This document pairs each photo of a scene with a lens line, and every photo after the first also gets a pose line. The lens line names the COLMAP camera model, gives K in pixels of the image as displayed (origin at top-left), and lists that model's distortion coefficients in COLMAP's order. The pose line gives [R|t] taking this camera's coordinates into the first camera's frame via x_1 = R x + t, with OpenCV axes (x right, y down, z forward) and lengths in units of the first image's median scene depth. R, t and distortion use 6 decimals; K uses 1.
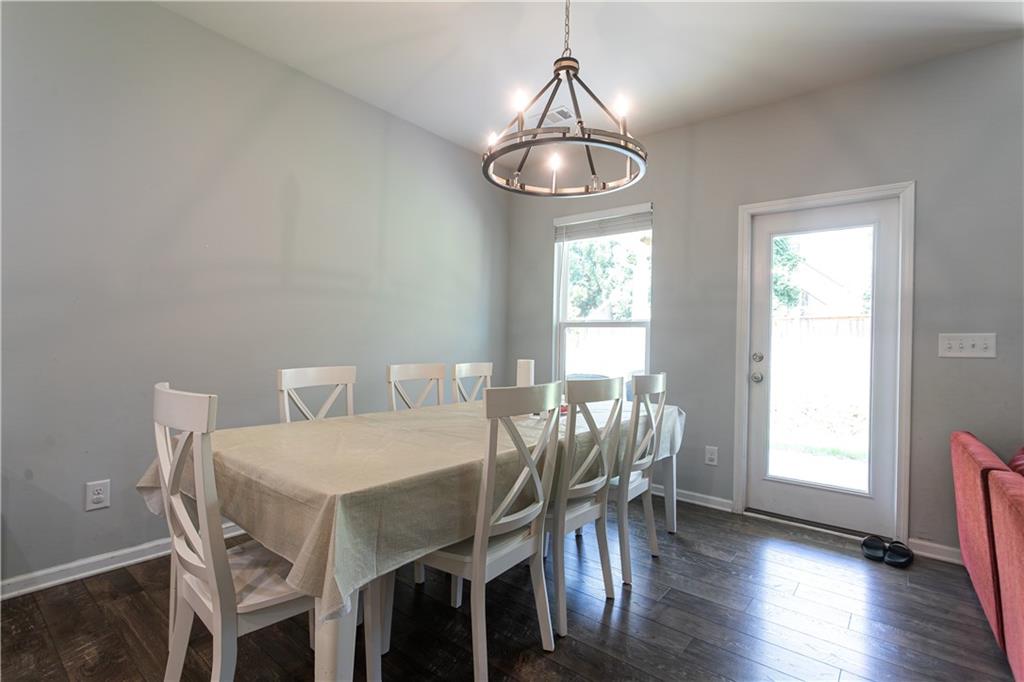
lens RADIAL K [[498.7, 0, 508.0], [0, 498.7, 340.0], [0, 0, 1]] dist [0.001968, -0.000570]
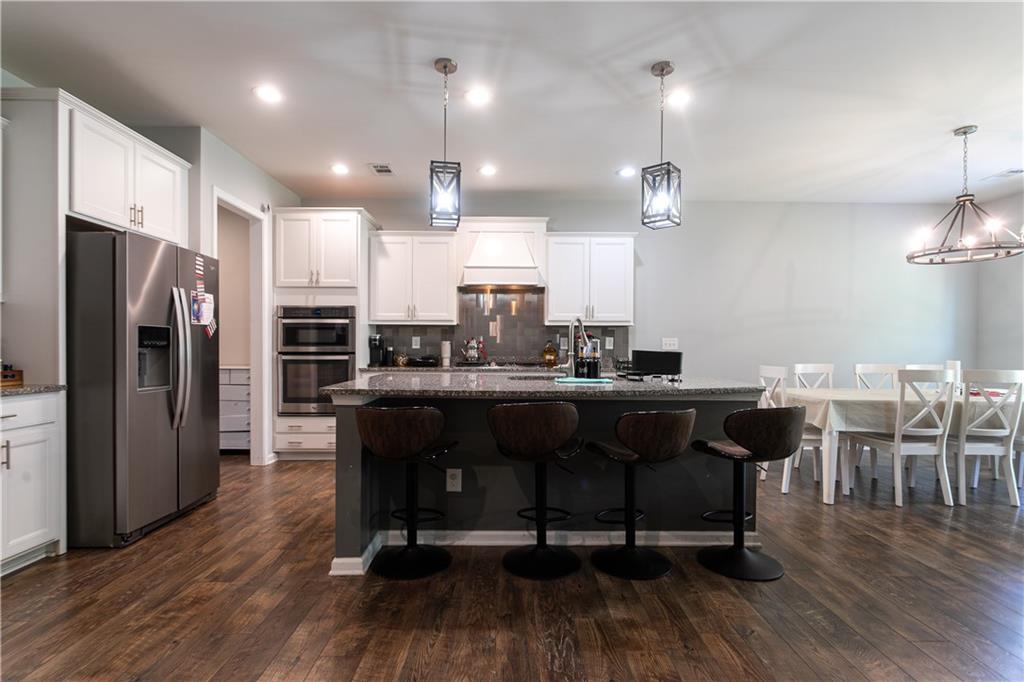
lens RADIAL K [[498.7, 0, 507.6], [0, 498.7, 343.7], [0, 0, 1]] dist [0.001968, -0.000570]
pose [[0.650538, -0.017274, -0.759278, 0.495161], [0.008530, 0.999844, -0.015439, -0.007695], [0.759426, 0.003567, 0.650584, -1.760576]]
